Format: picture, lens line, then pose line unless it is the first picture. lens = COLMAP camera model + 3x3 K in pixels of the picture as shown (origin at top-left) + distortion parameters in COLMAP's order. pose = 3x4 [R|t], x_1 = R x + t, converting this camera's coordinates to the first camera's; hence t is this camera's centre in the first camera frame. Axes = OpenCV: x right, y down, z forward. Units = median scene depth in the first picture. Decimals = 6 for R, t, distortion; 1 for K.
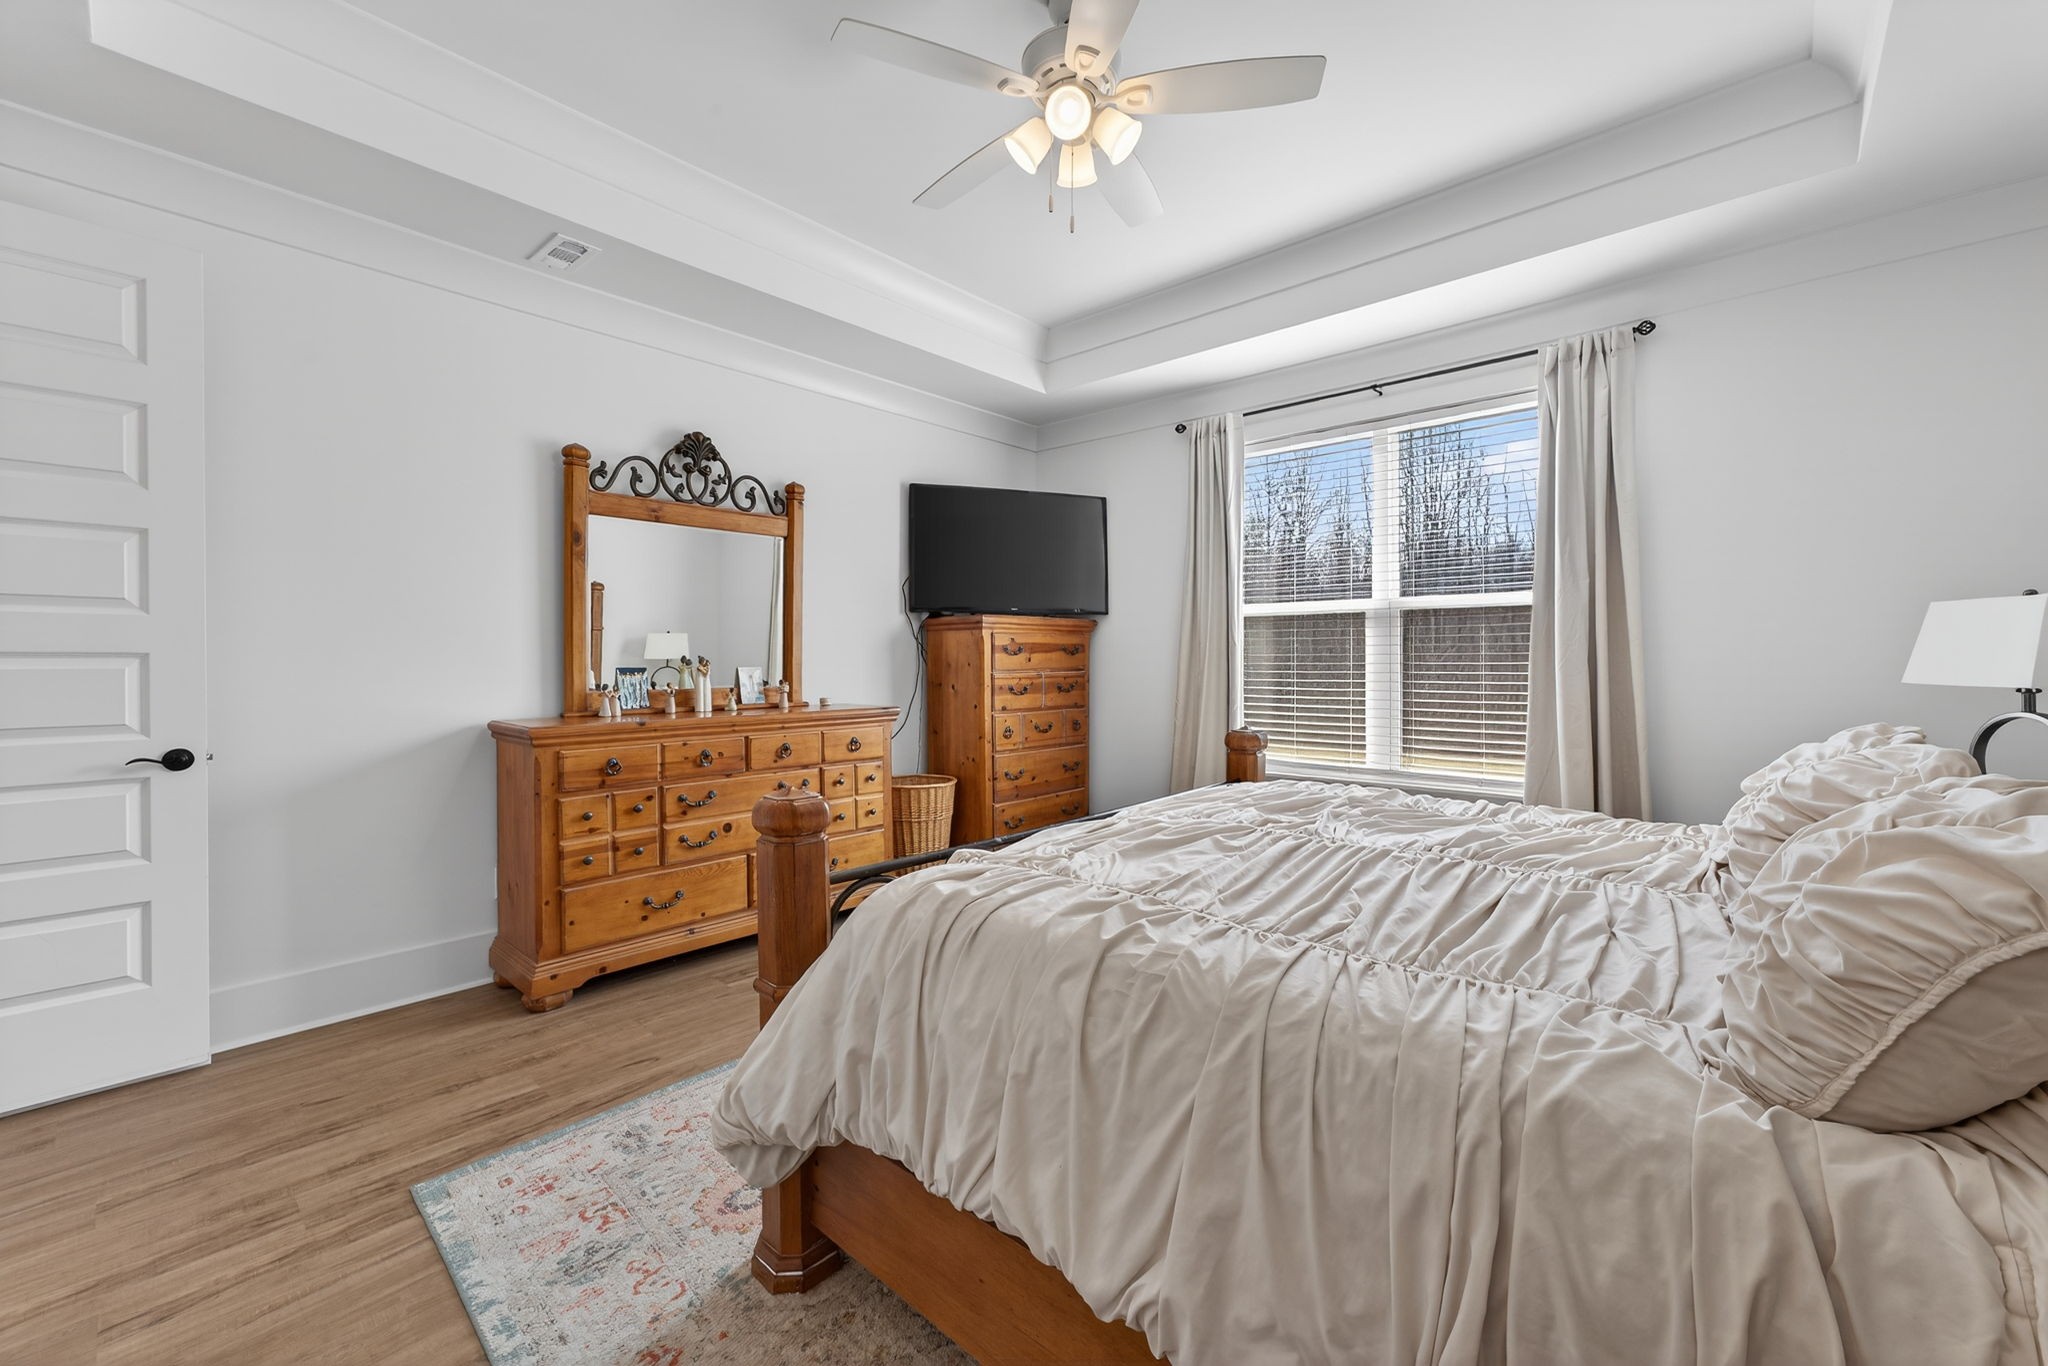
lens RADIAL K [[831.3, 0, 1016.6], [0, 831.3, 676.6], [0, 0, 1]] dist [-0.002648, -0.000224]
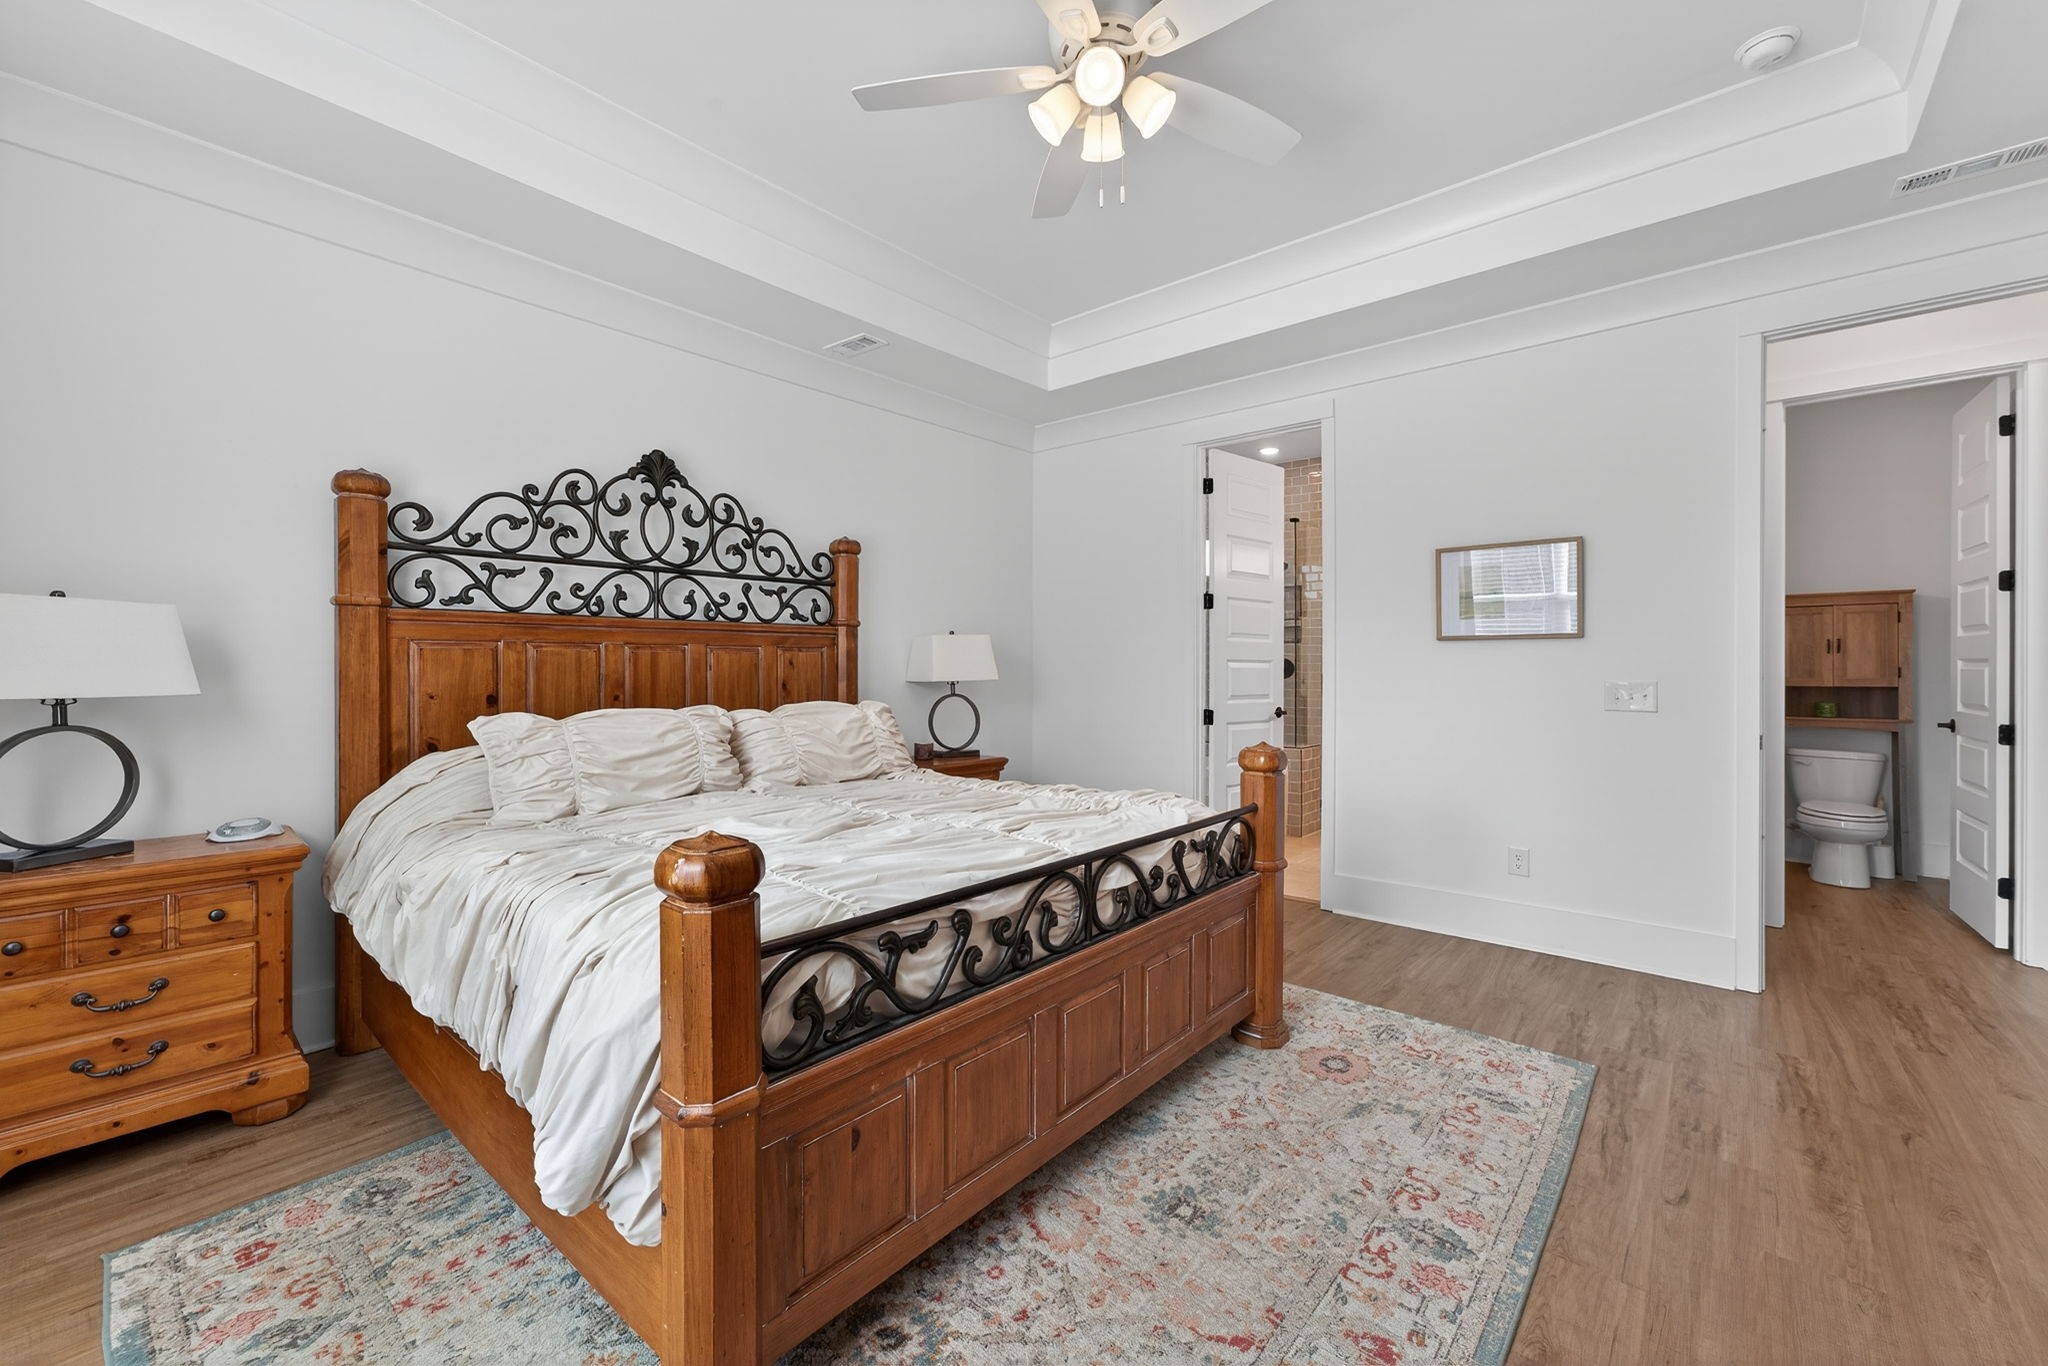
lens RADIAL K [[831.3, 0, 1016.6], [0, 831.3, 676.6], [0, 0, 1]] dist [-0.002648, -0.000224]
pose [[-0.999806, 0.002358, -0.019533, 0.206135], [0.001945, 0.999775, 0.021144, -0.032527], [0.019578, 0.021102, -0.999586, 2.152876]]
